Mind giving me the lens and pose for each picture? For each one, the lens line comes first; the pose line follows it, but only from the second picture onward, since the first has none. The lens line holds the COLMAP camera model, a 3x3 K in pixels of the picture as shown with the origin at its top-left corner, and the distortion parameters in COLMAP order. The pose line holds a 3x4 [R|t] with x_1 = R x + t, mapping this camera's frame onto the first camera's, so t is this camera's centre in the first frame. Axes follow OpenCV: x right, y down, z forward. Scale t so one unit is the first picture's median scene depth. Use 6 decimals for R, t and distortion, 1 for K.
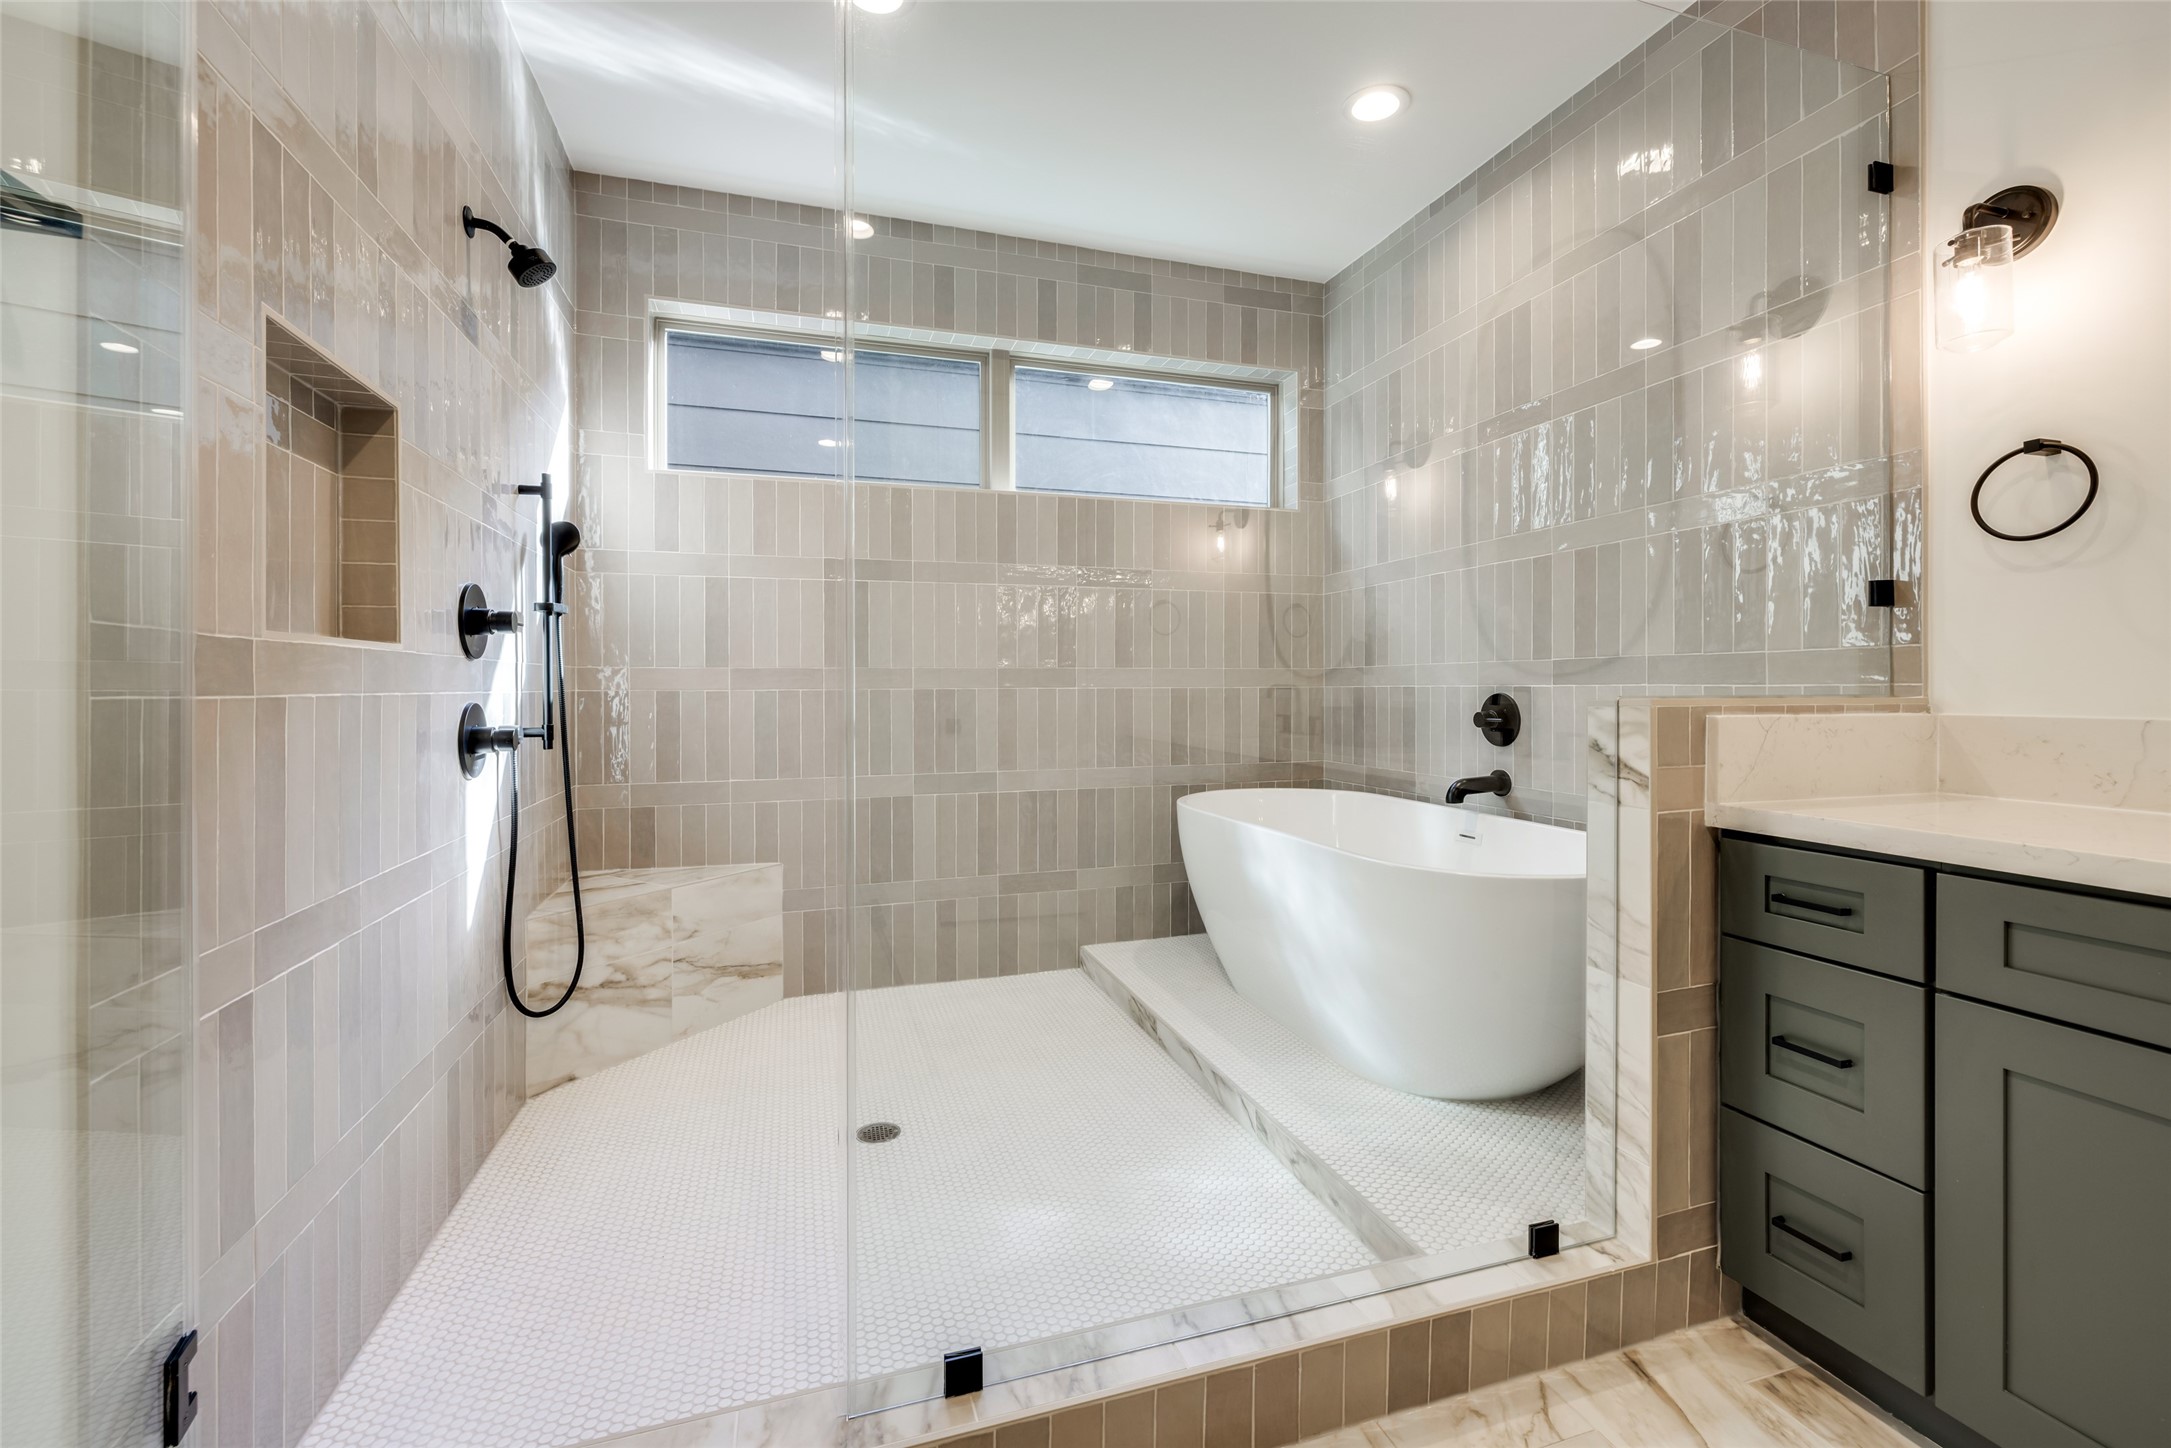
lens RADIAL K [[932.8, 0, 1085.7], [0, 932.8, 704.9], [0, 0, 1]] dist [0.002452, 0.000596]
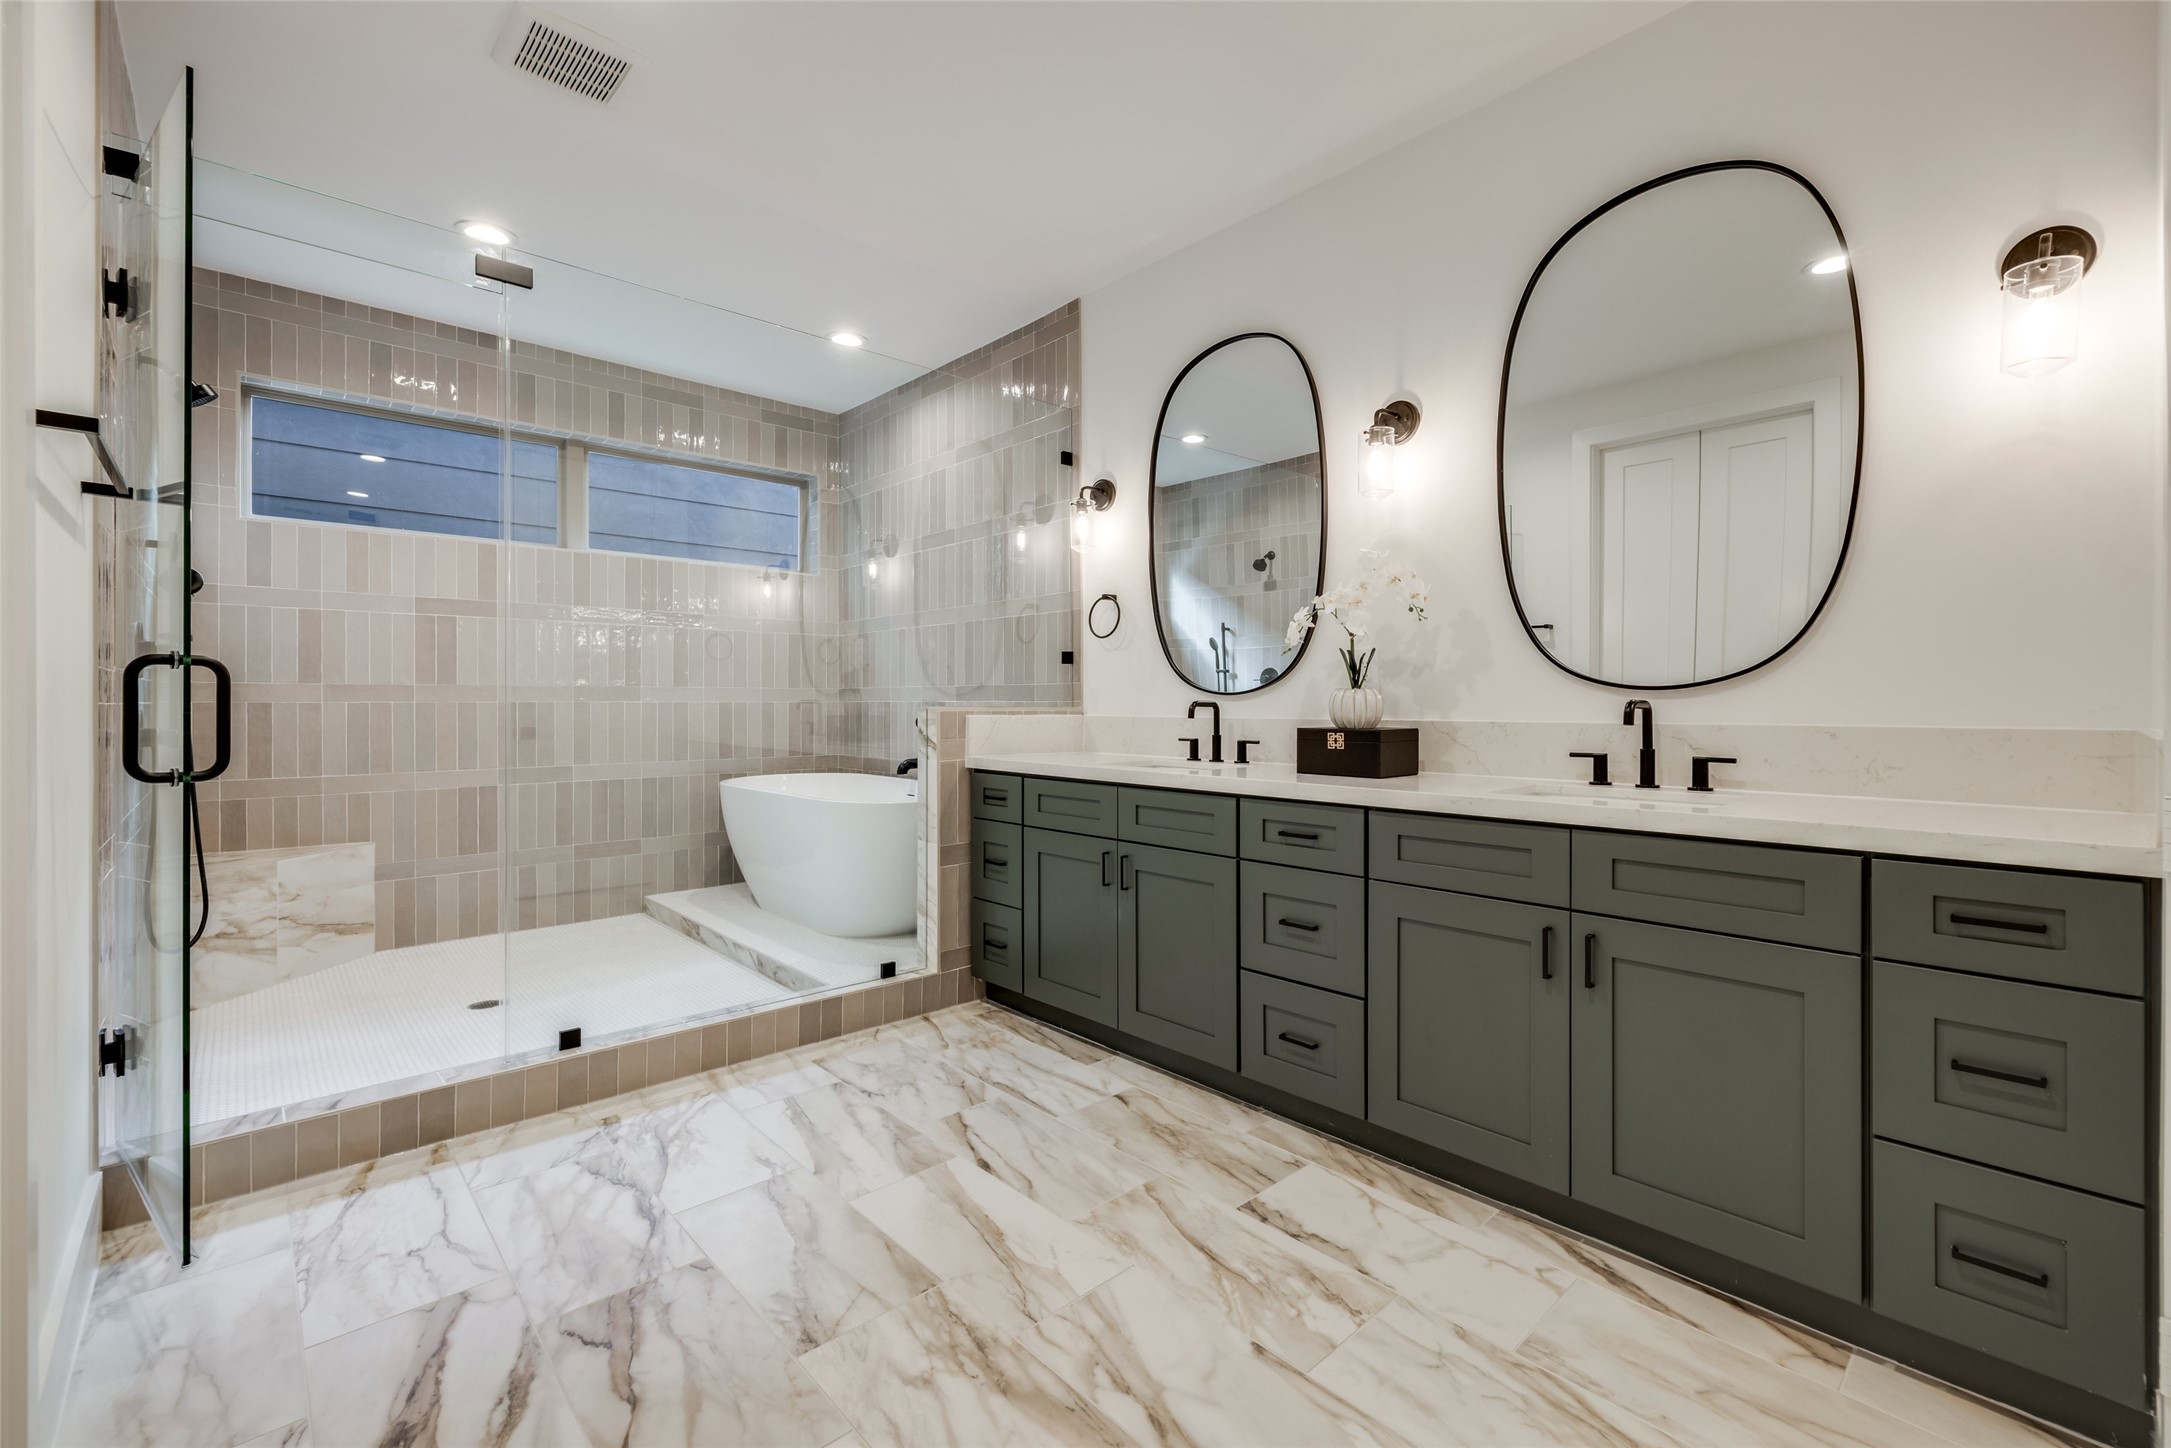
lens RADIAL K [[932.8, 0, 1099.2], [0, 932.8, 709.9], [0, 0, 1]] dist [0.002452, 0.000596]
pose [[0.906010, 0.000514, 0.423256, 0.022325], [0.004171, 0.999940, -0.010144, 0.012031], [-0.423236, 0.010956, 0.905953, -0.579423]]
